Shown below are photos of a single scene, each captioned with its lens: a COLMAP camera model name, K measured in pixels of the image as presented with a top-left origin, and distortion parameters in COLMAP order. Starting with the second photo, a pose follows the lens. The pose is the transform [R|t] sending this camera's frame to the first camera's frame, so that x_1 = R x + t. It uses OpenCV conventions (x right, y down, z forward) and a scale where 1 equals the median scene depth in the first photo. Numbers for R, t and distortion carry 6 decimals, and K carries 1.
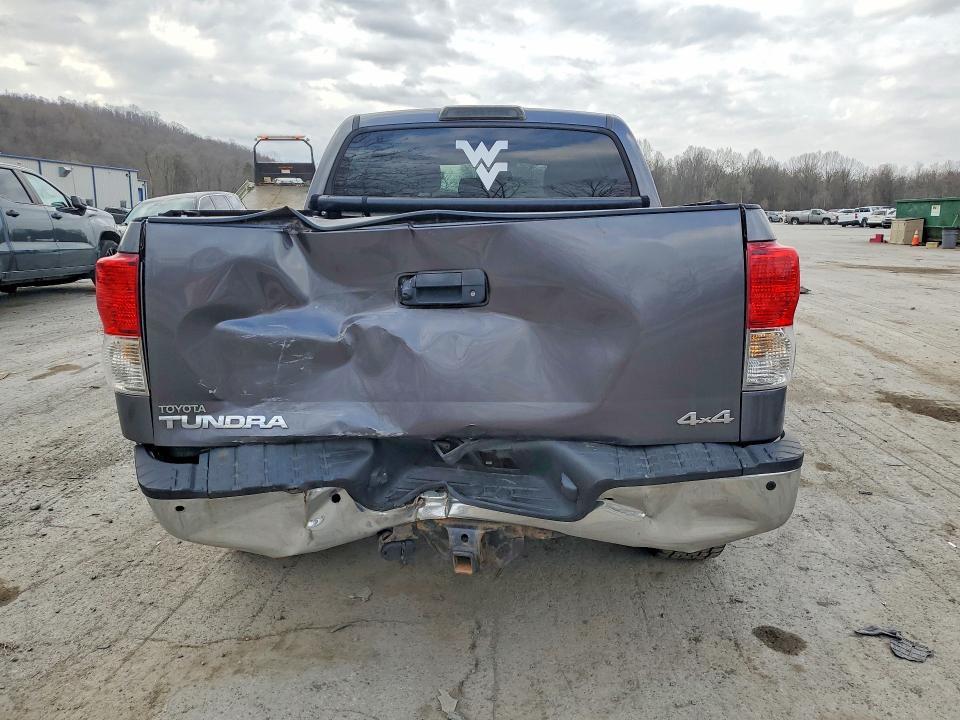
lens RADIAL K [[741.9, 0, 481.6], [0, 741.9, 365.2], [0, 0, 1]] dist [0.026914, 0.013638]
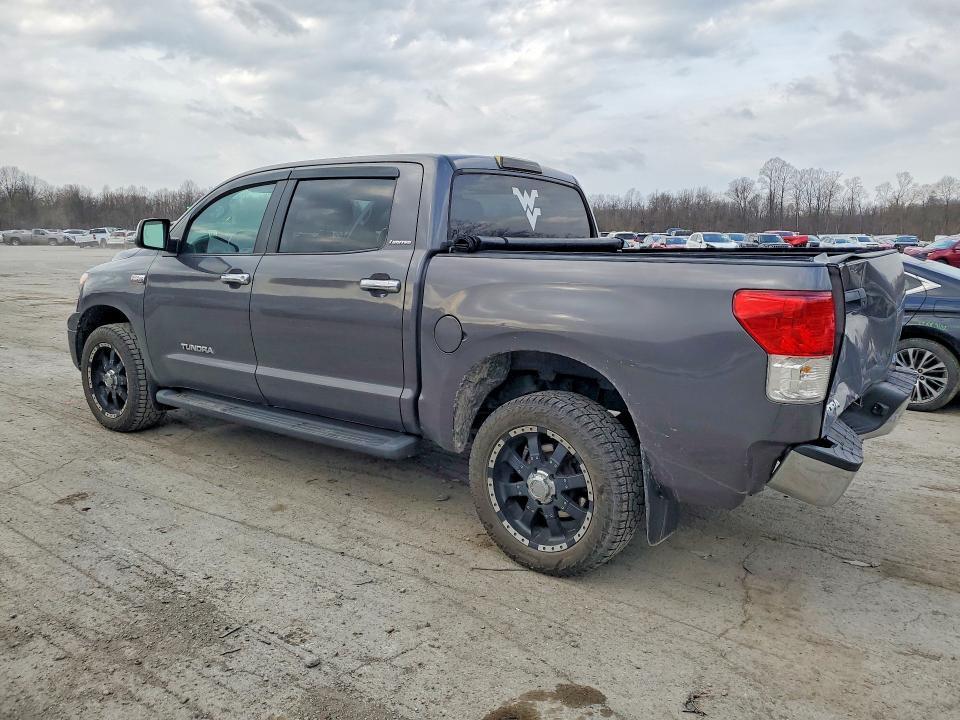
lens RADIAL K [[741.9, 0, 481.1], [0, 741.9, 354.8], [0, 0, 1]] dist [0.026914, 0.013638]
pose [[0.565070, -0.132908, 0.814267, -1.028508], [0.164769, 0.985237, 0.046471, -0.110241], [-0.808422, 0.107907, 0.578627, 0.406500]]
